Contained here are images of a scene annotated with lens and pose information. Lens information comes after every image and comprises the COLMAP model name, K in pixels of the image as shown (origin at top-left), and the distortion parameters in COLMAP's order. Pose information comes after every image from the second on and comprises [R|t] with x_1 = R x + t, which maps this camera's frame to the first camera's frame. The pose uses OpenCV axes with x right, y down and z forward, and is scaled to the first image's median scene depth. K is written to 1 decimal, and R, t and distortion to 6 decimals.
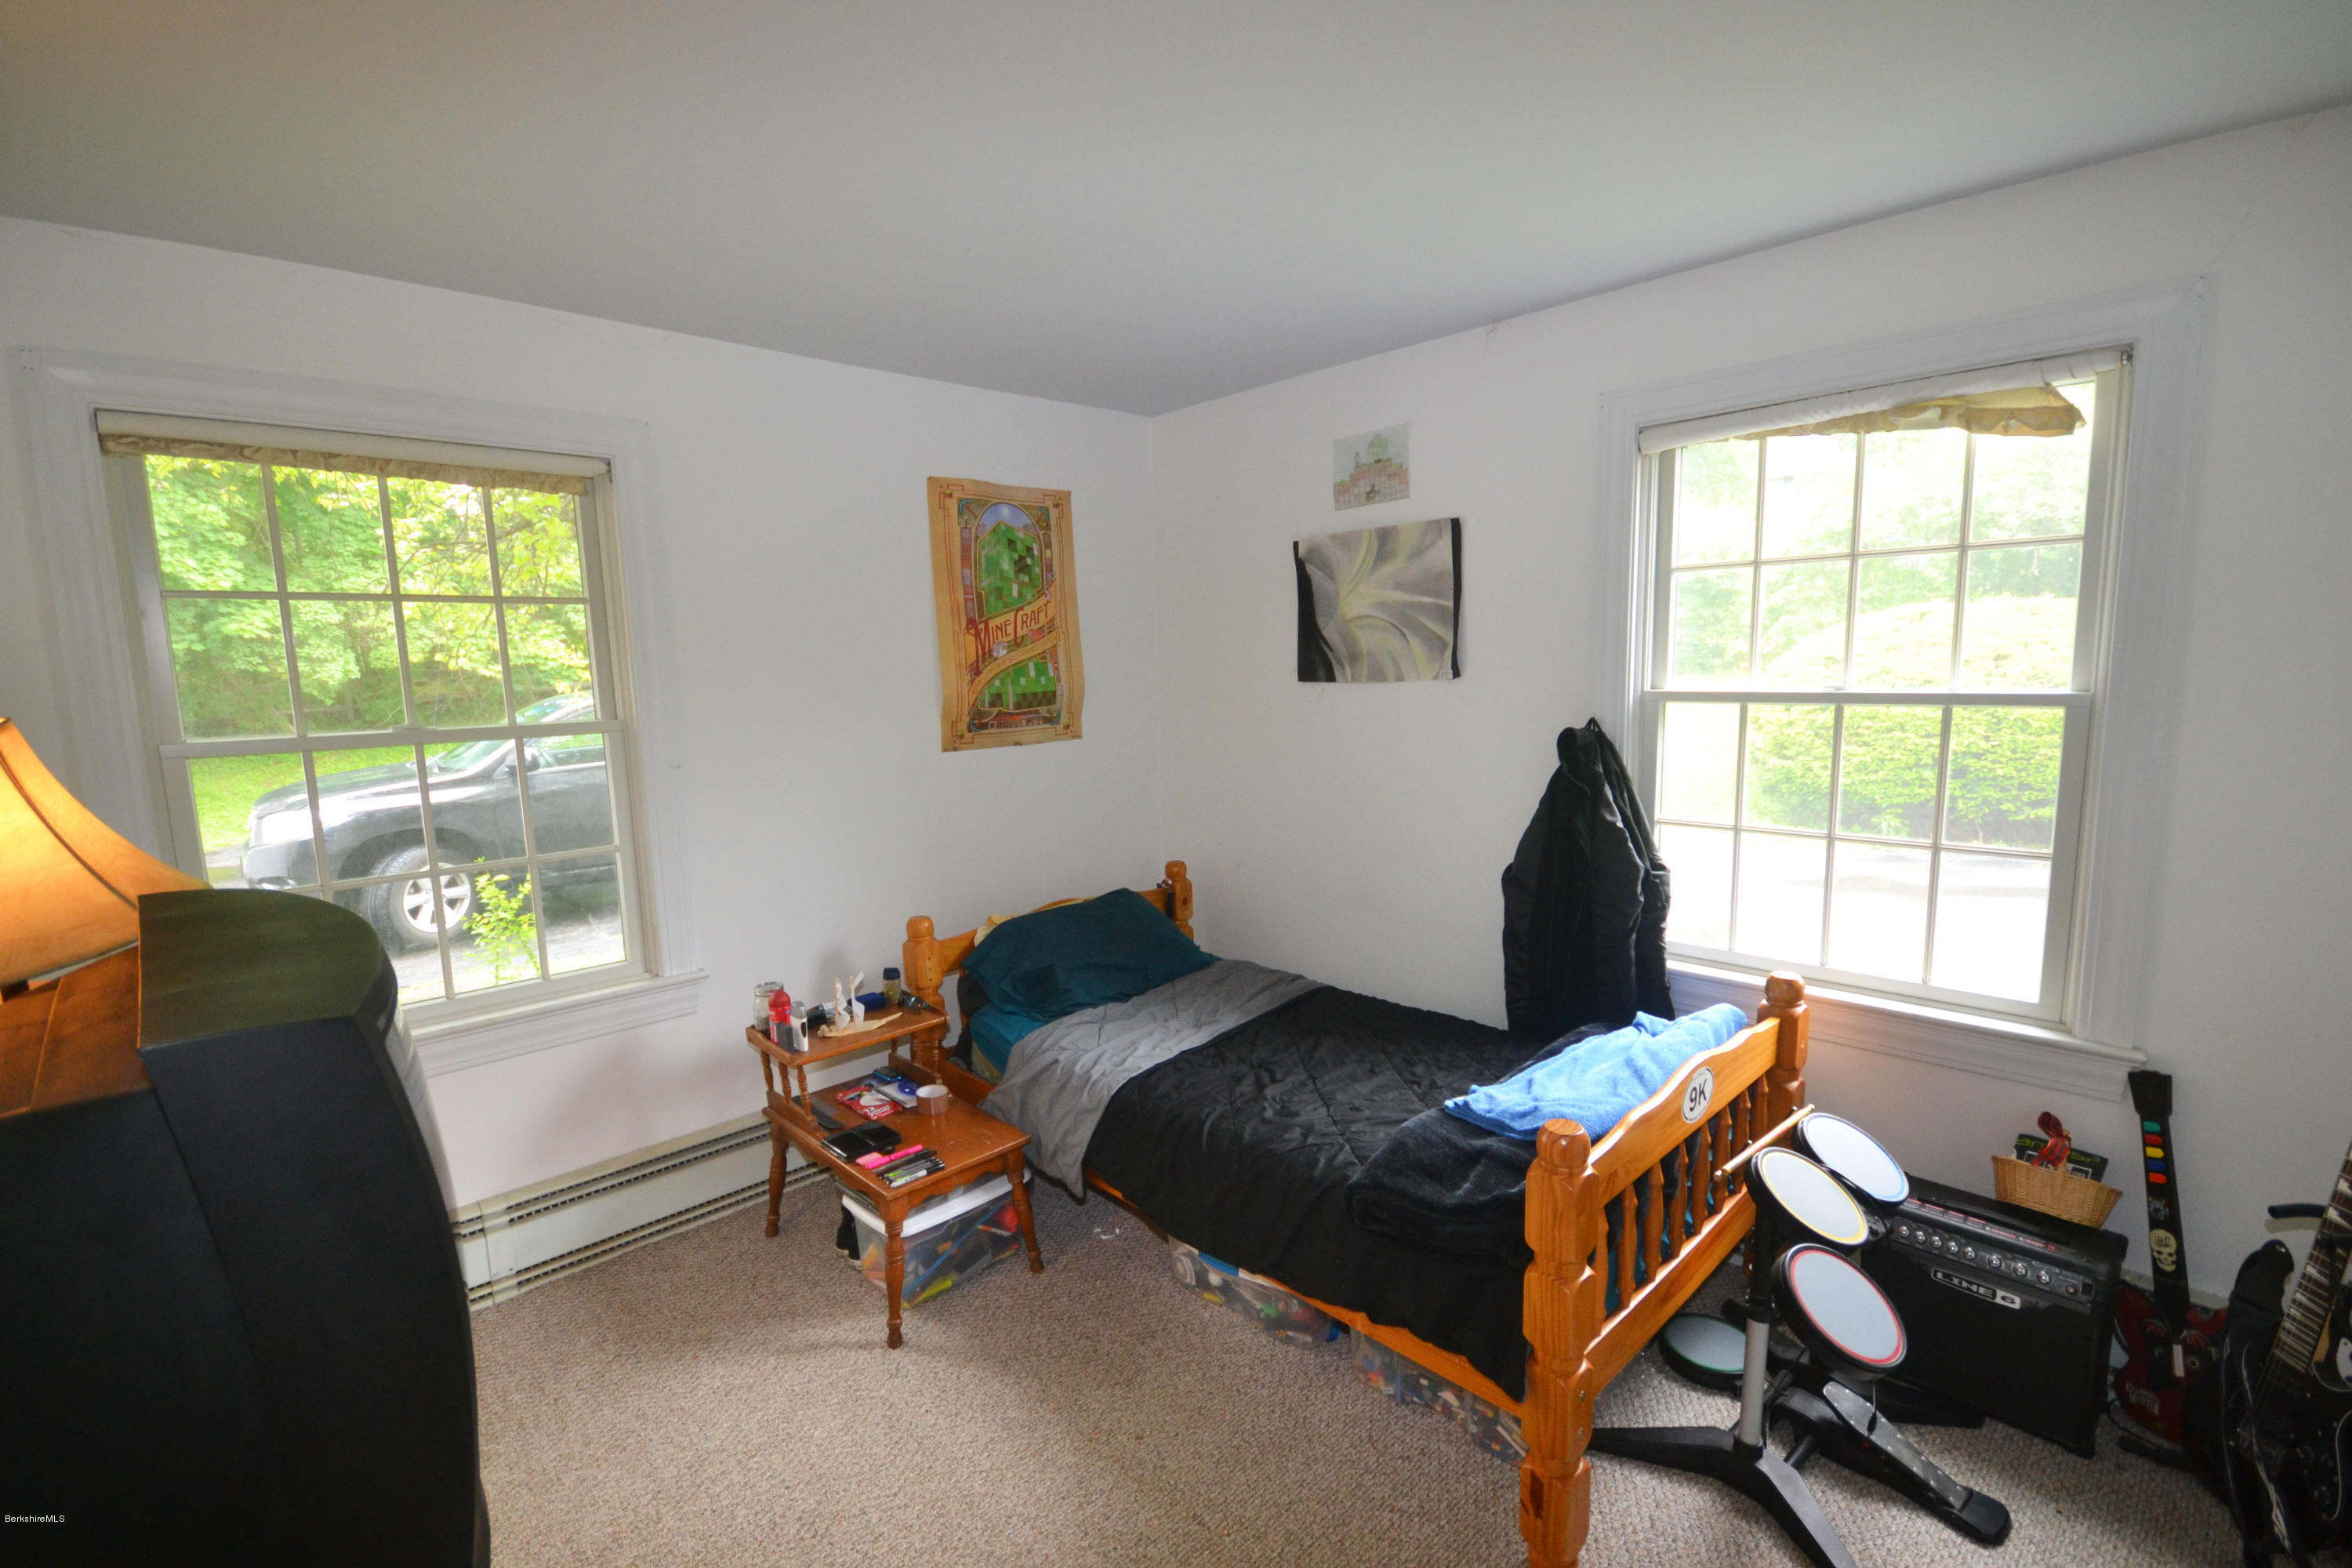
lens RADIAL K [[1045.5, 0, 1179.4], [0, 1045.5, 802.8], [0, 0, 1]] dist [-0.002235, -0.000775]
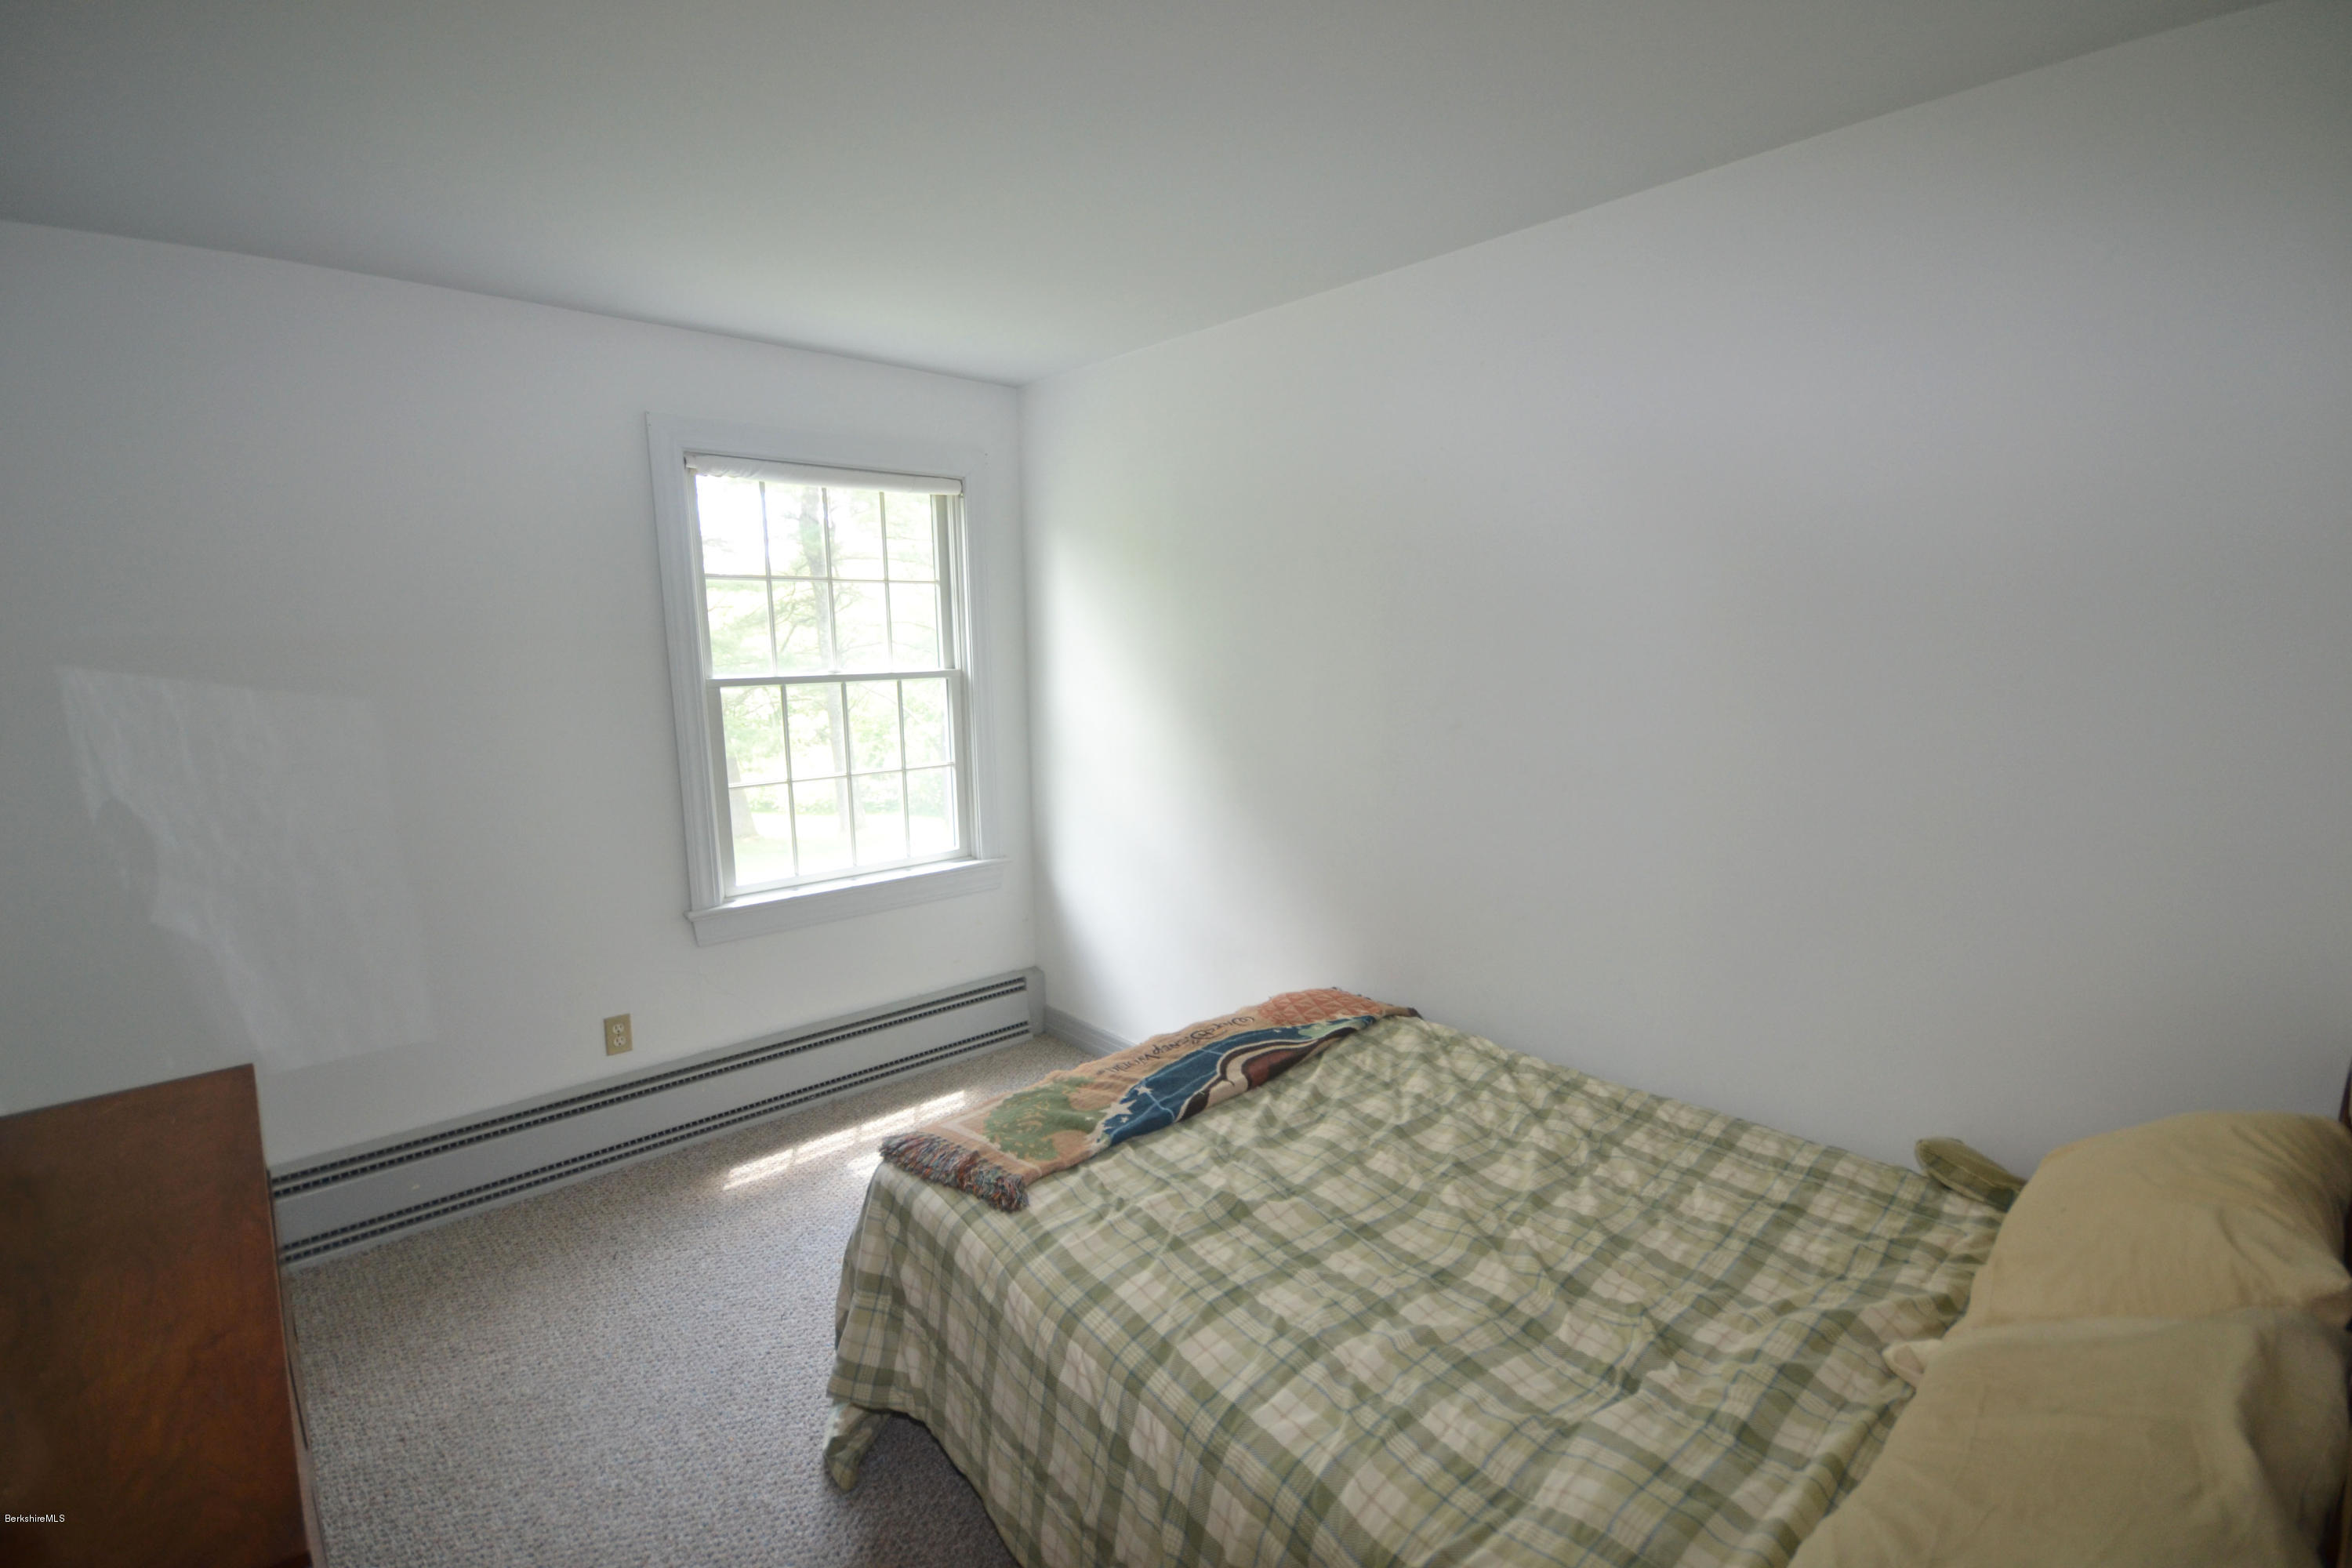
lens RADIAL K [[1045.5, 0, 1179.4], [0, 1045.5, 802.8], [0, 0, 1]] dist [-0.002235, -0.000775]
pose [[0.021525, -0.142053, 0.989625, -0.828405], [0.139912, 0.980542, 0.137706, -0.068272], [-0.989930, 0.135496, 0.040981, 0.528268]]
